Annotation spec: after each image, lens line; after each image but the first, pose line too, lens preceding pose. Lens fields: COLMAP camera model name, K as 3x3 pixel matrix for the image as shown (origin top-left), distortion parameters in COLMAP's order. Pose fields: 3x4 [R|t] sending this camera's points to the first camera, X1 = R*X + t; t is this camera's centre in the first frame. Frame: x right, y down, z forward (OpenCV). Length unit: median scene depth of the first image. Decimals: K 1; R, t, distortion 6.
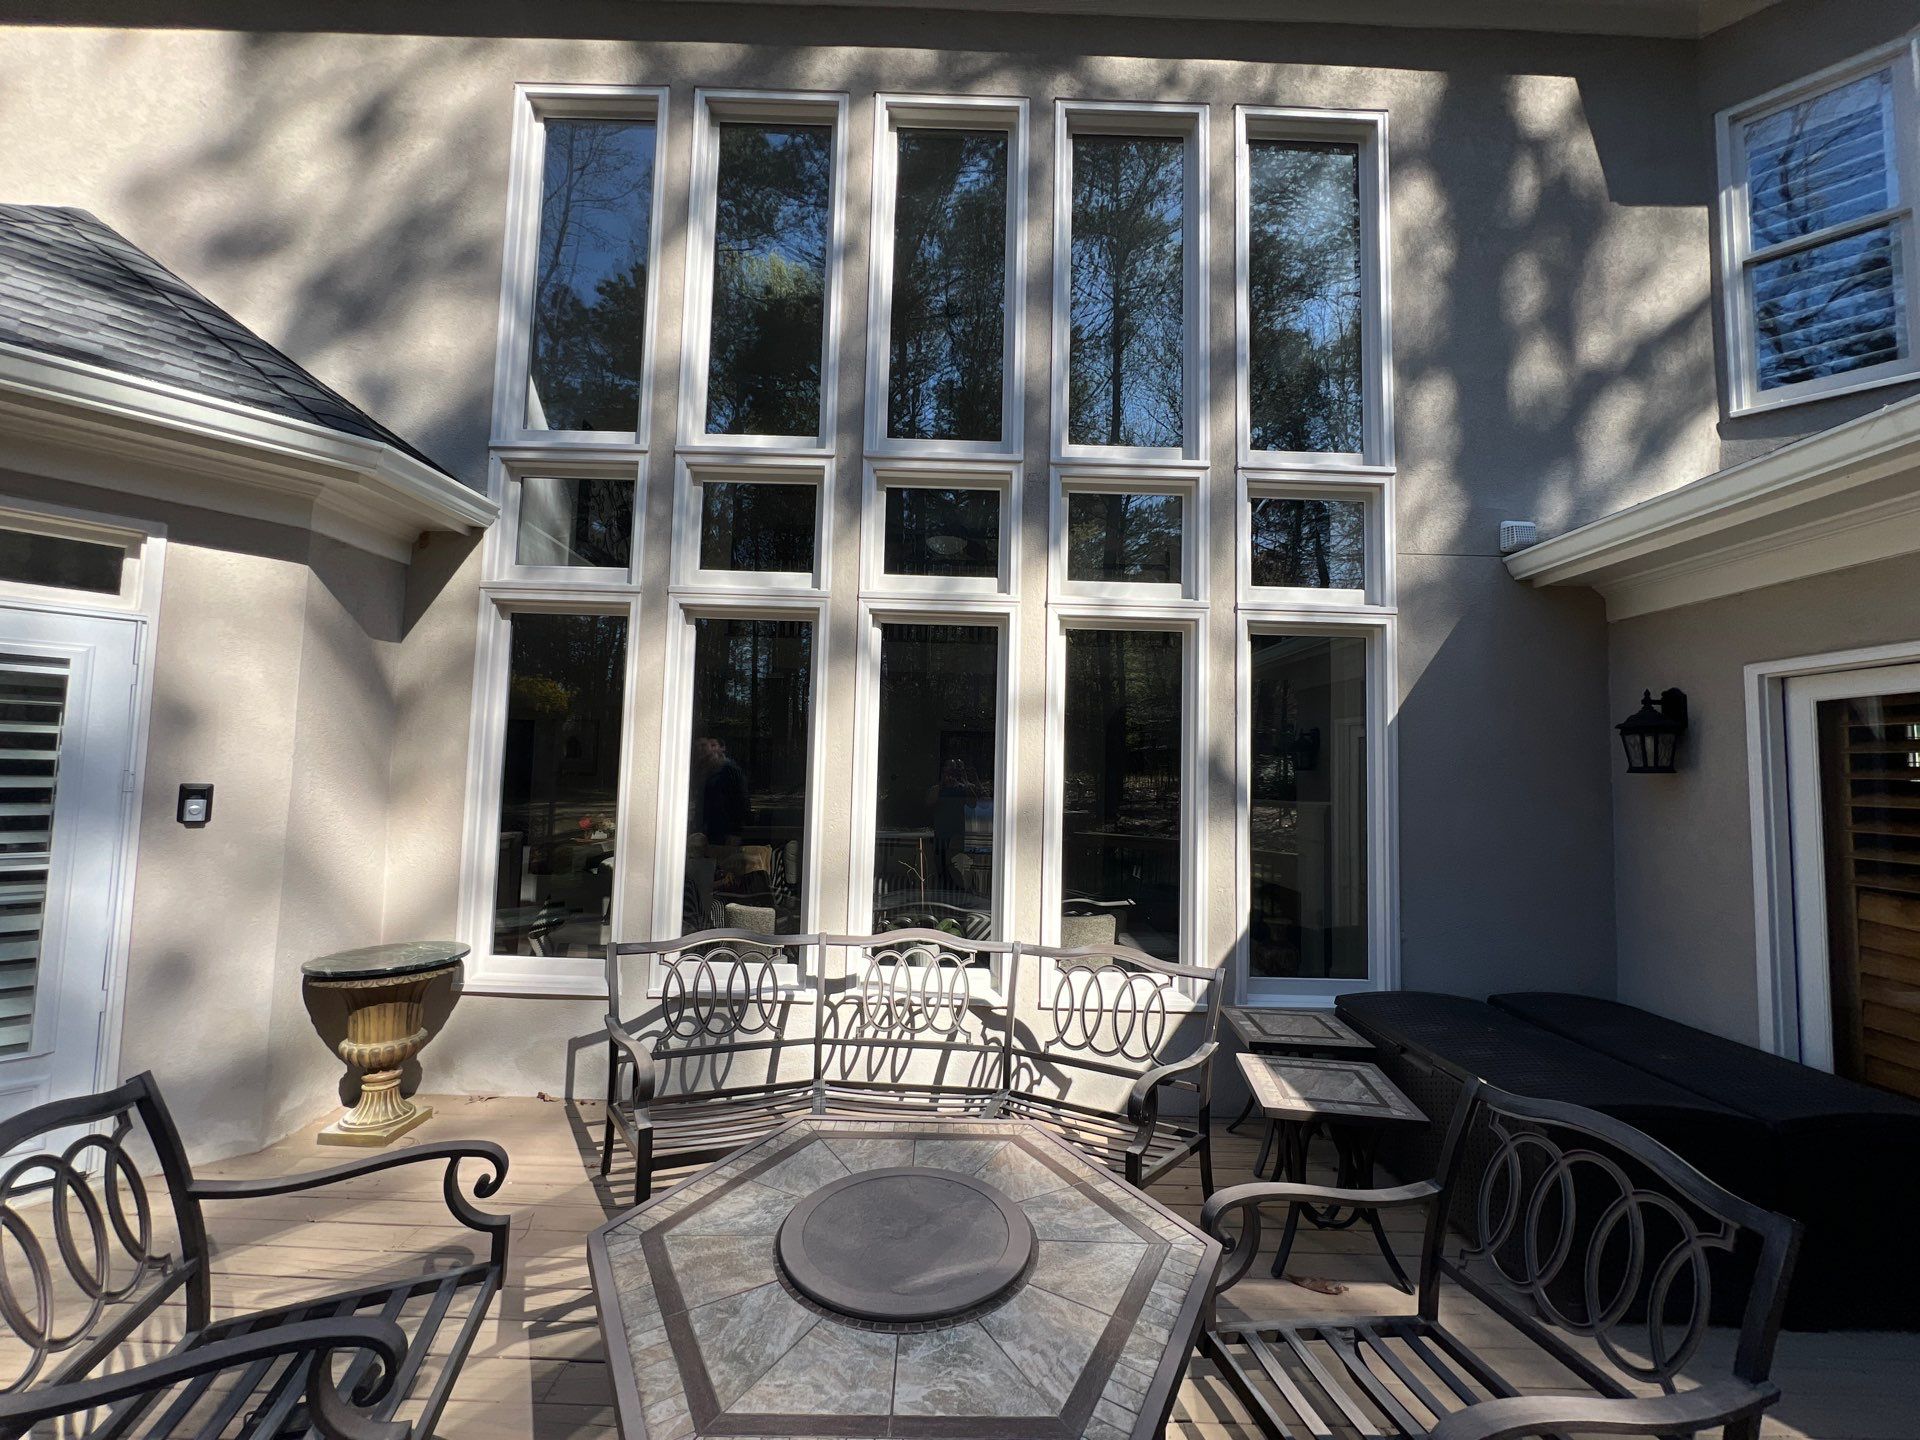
lens RADIAL K [[768.4, 0, 959.4], [0, 768.4, 723.1], [0, 0, 1]] dist [-0.004483, 0.000208]
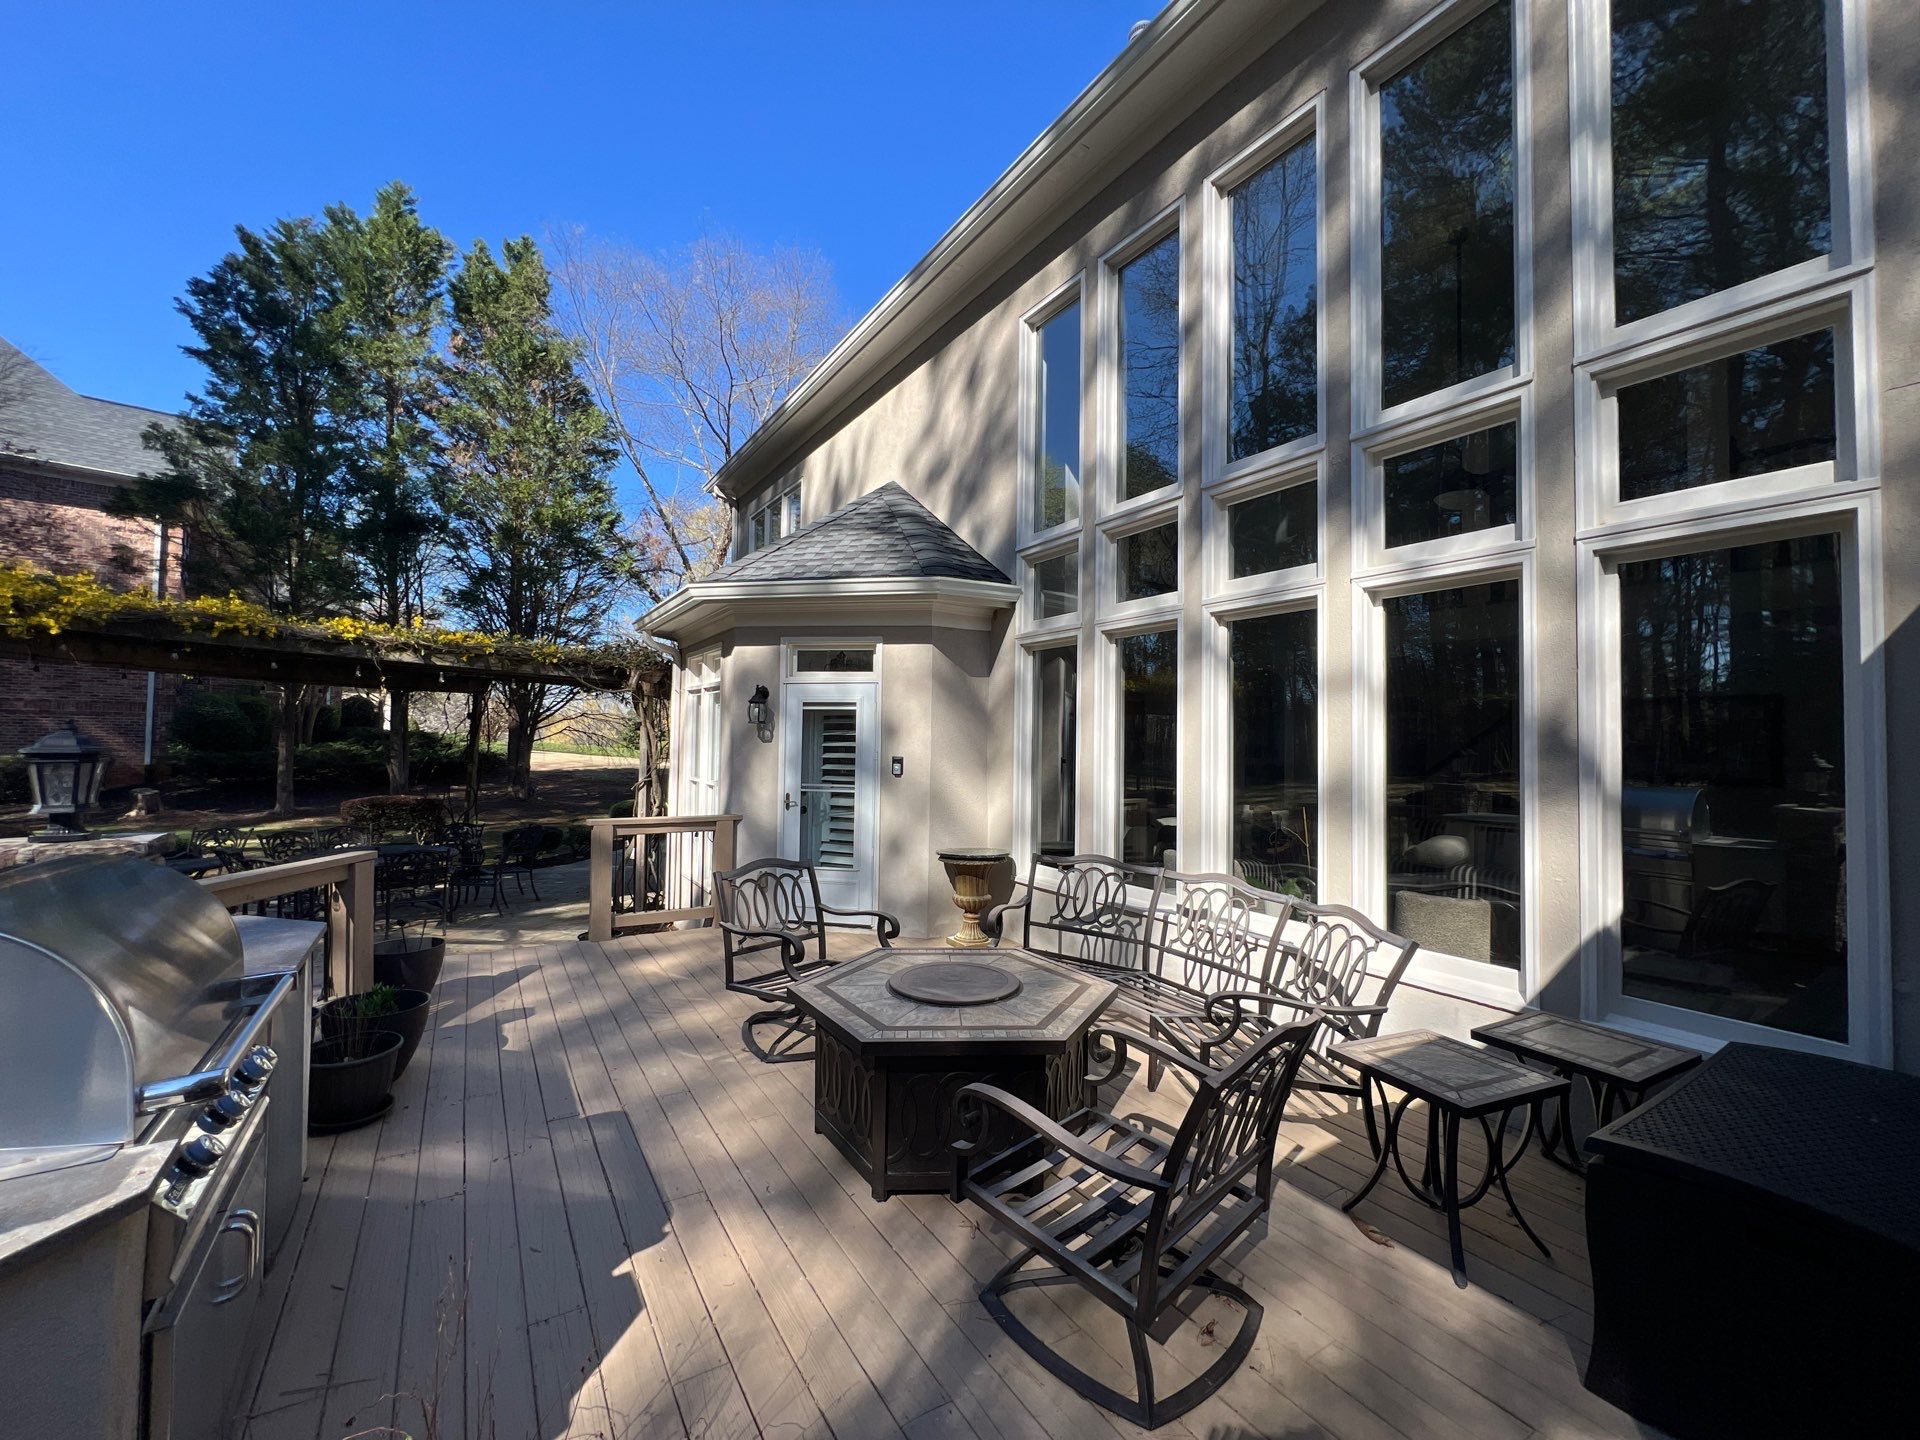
lens RADIAL K [[762.7, 0, 959.2], [0, 762.7, 724.7], [0, 0, 1]] dist [-0.007861, 0.000491]
pose [[0.541813, -0.040910, -0.839503, 0.665147], [0.055863, 0.998359, -0.012597, 0.020948], [0.838640, -0.040072, 0.543209, 0.002485]]
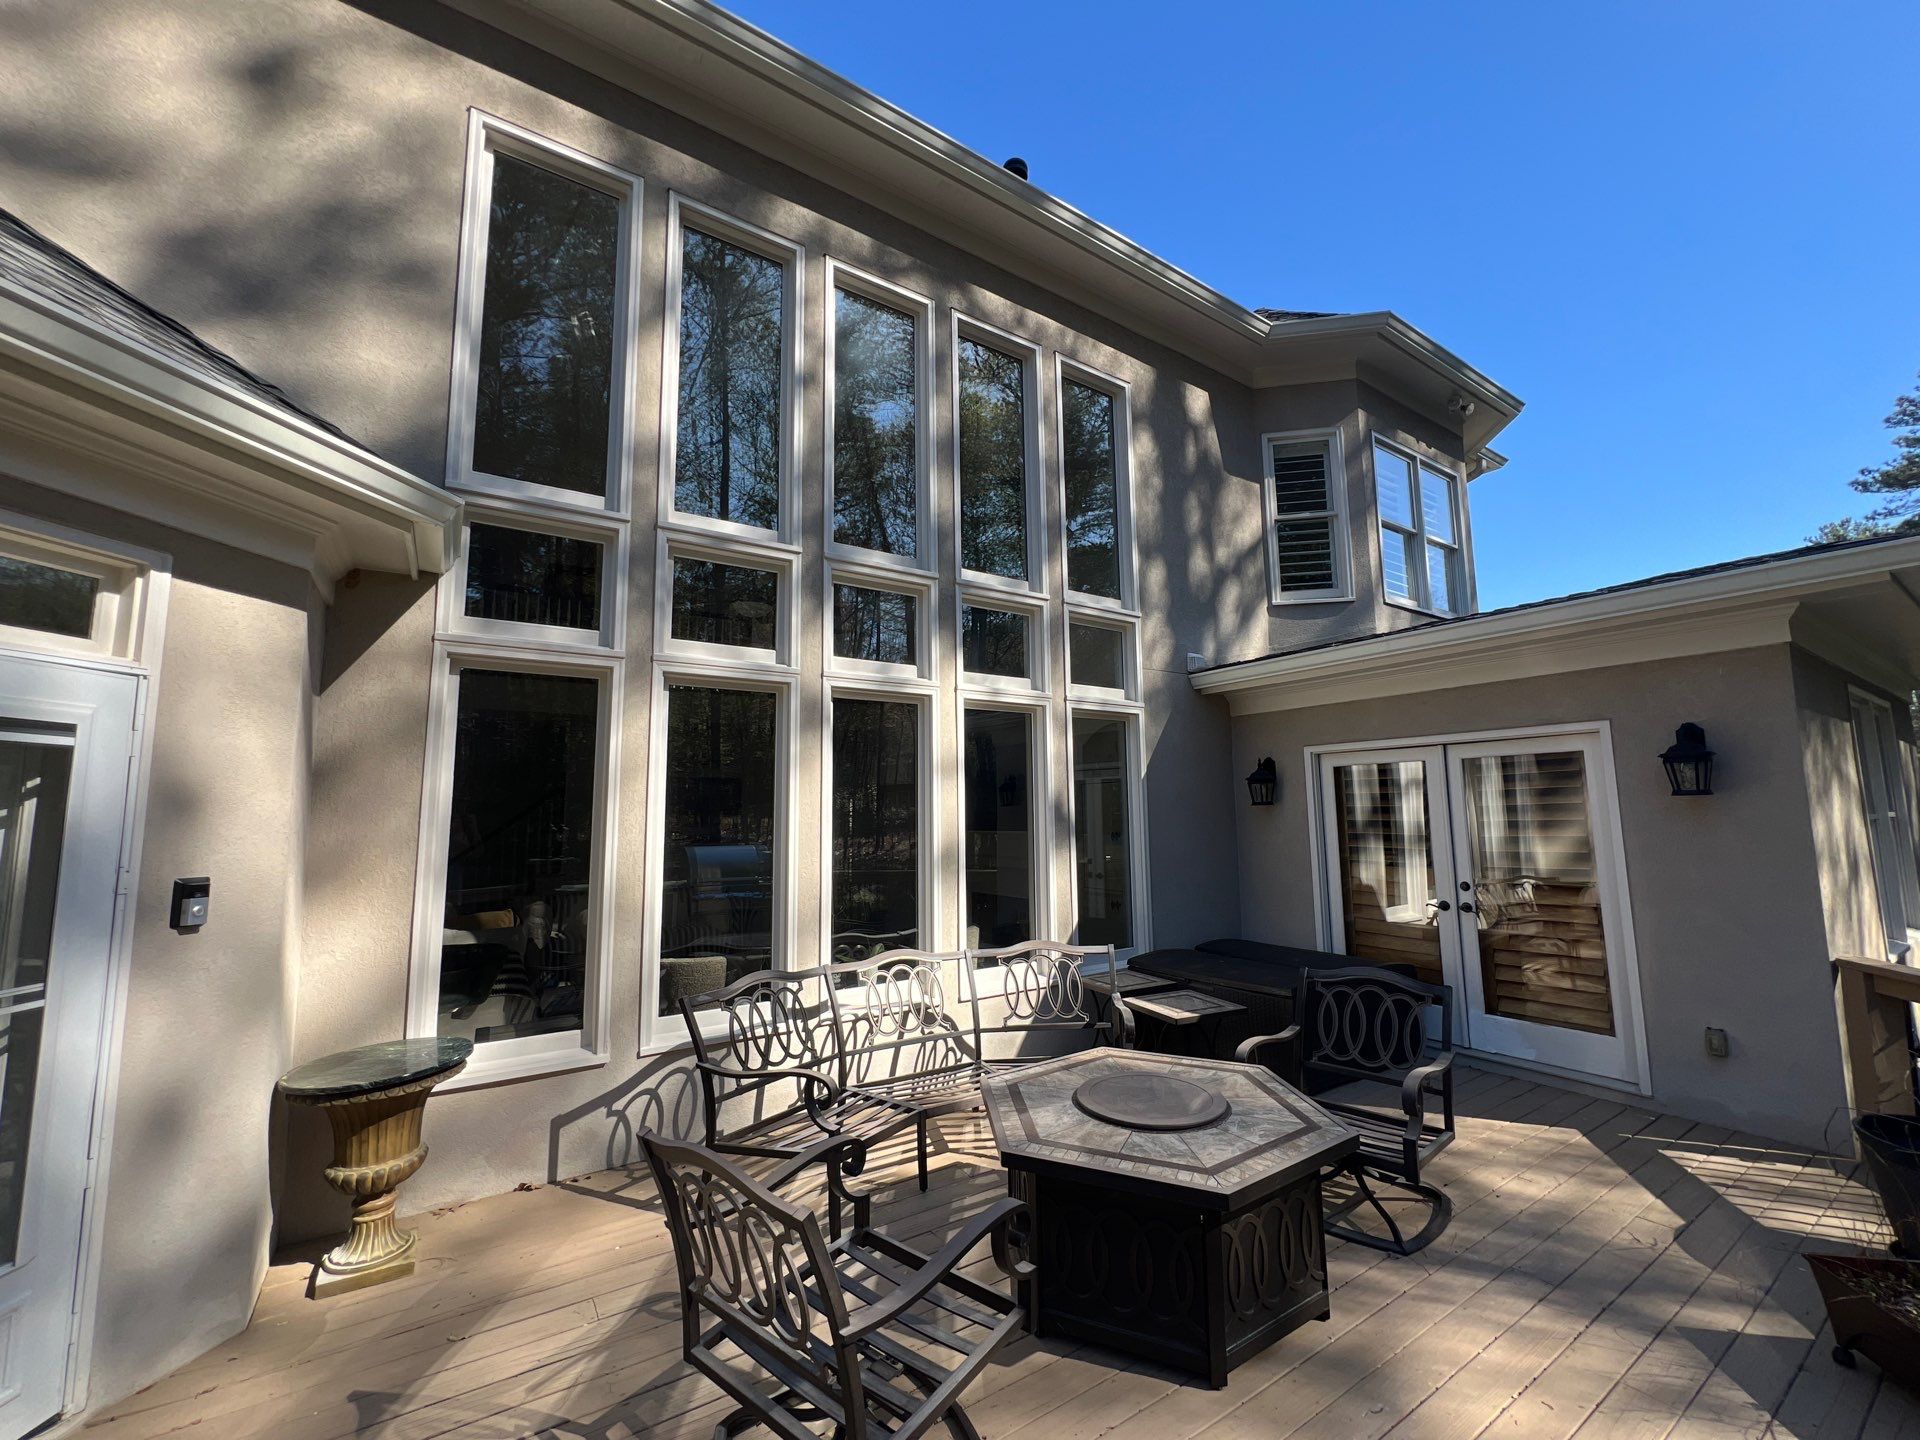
lens RADIAL K [[769.7, 0, 959.6], [0, 769.7, 722.6], [0, 0, 1]] dist [-0.003795, 0.000035]
pose [[0.834788, 0.027440, 0.549887, -0.594493], [-0.002851, 0.998959, -0.045521, -0.038506], [-0.550564, 0.036433, 0.833998, -0.094147]]
